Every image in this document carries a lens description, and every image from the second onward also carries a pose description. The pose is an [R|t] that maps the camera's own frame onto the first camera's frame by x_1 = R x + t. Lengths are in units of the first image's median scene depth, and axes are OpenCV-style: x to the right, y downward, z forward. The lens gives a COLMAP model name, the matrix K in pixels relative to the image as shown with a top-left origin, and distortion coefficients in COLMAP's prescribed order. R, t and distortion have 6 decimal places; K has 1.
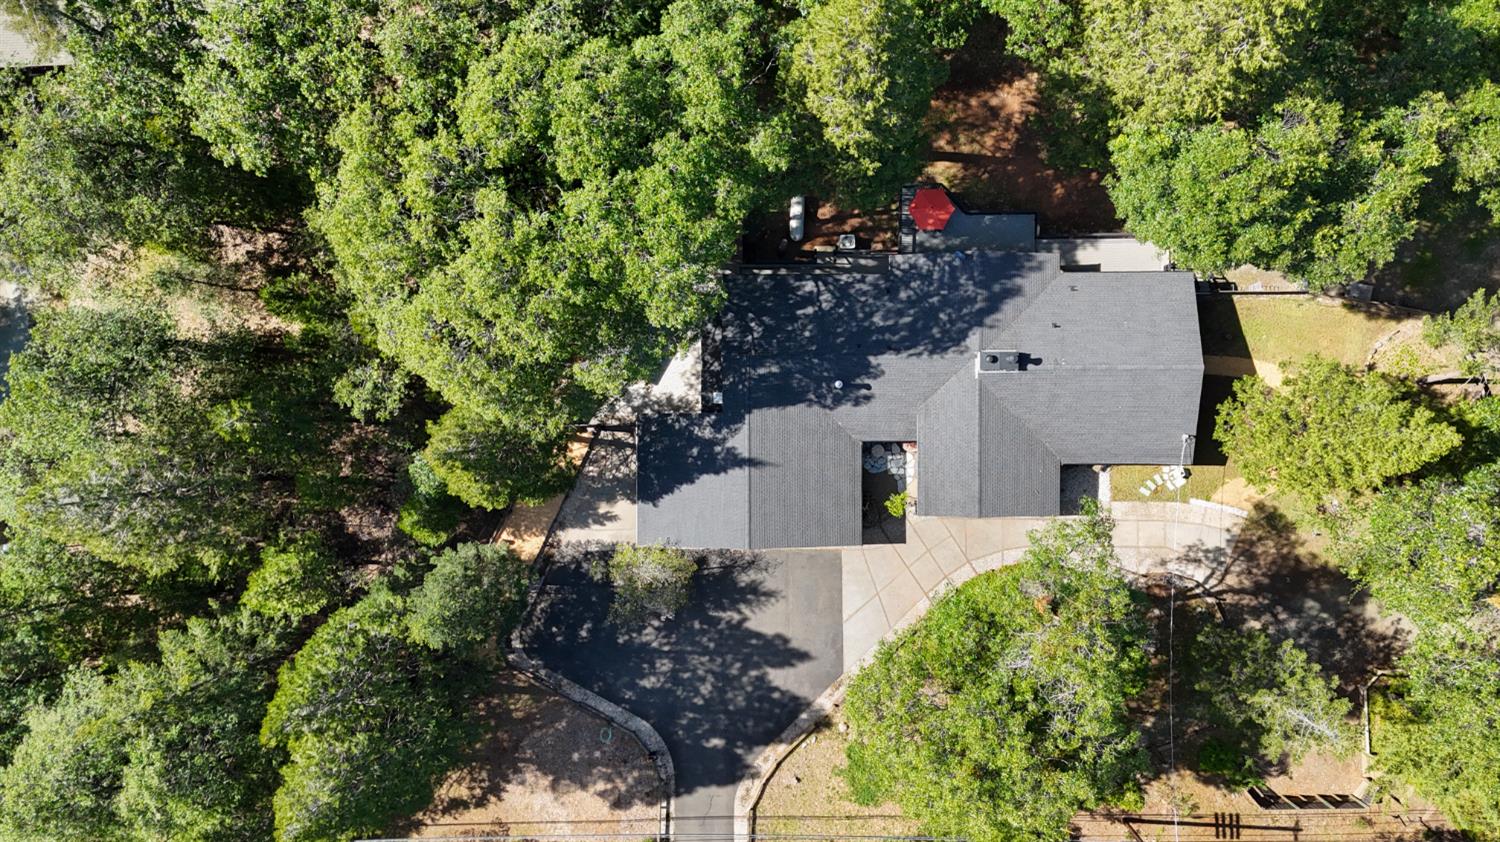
lens RADIAL K [[1162.8, 0, 744.6], [0, 1162.8, 430.5], [0, 0, 1]] dist [0.051481, -0.049345]
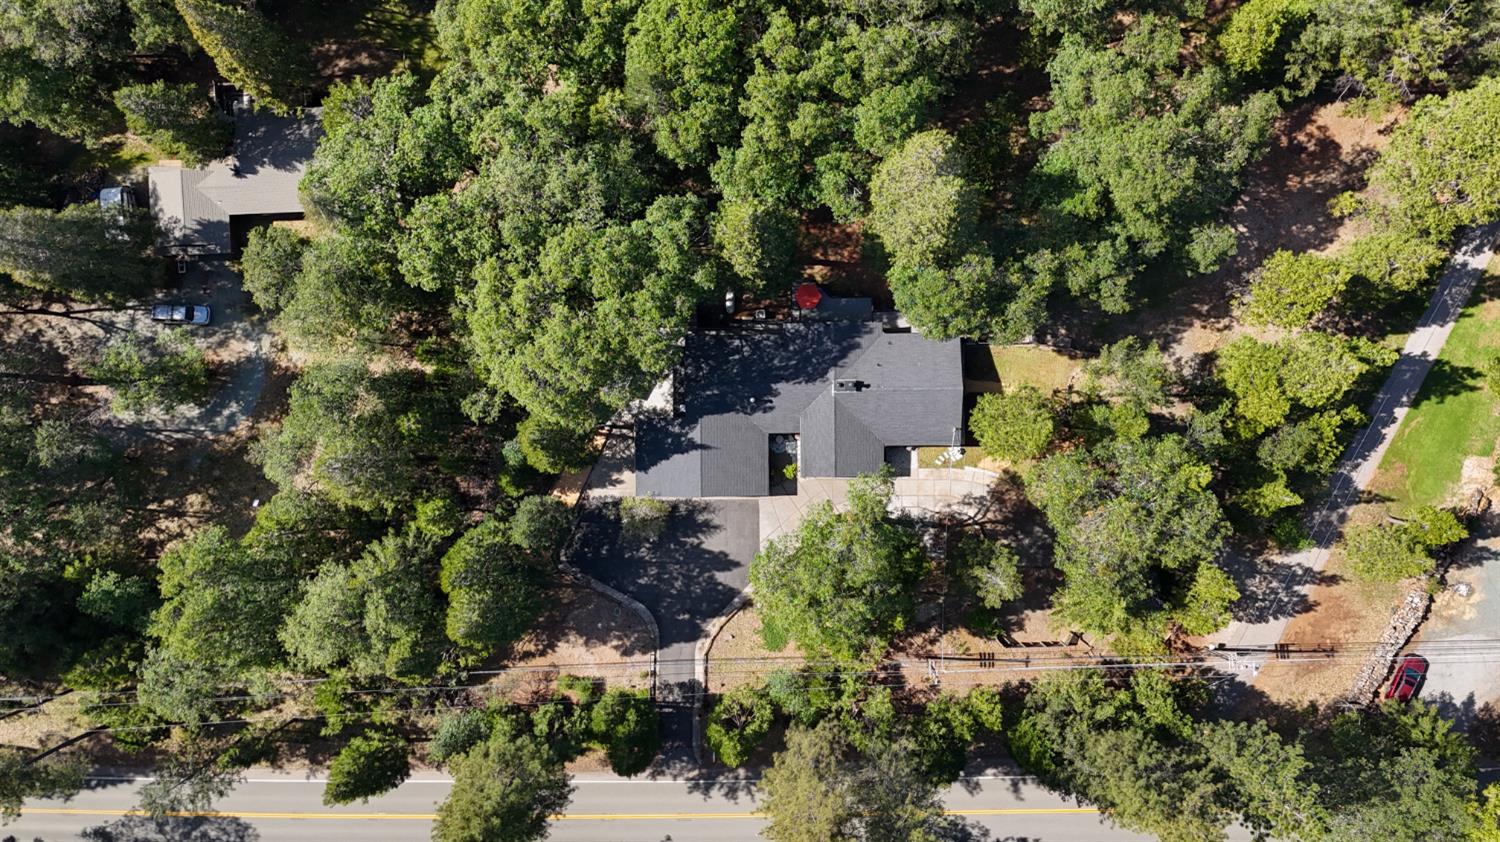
lens RADIAL K [[1162.8, 0, 750.4], [0, 1162.8, 417.2], [0, 0, 1]] dist [0.051481, -0.049345]
pose [[0.999950, -0.007853, 0.006183, 0.064963], [0.007952, 0.999839, -0.016074, 0.012164], [-0.006055, 0.016122, 0.999852, -0.694298]]
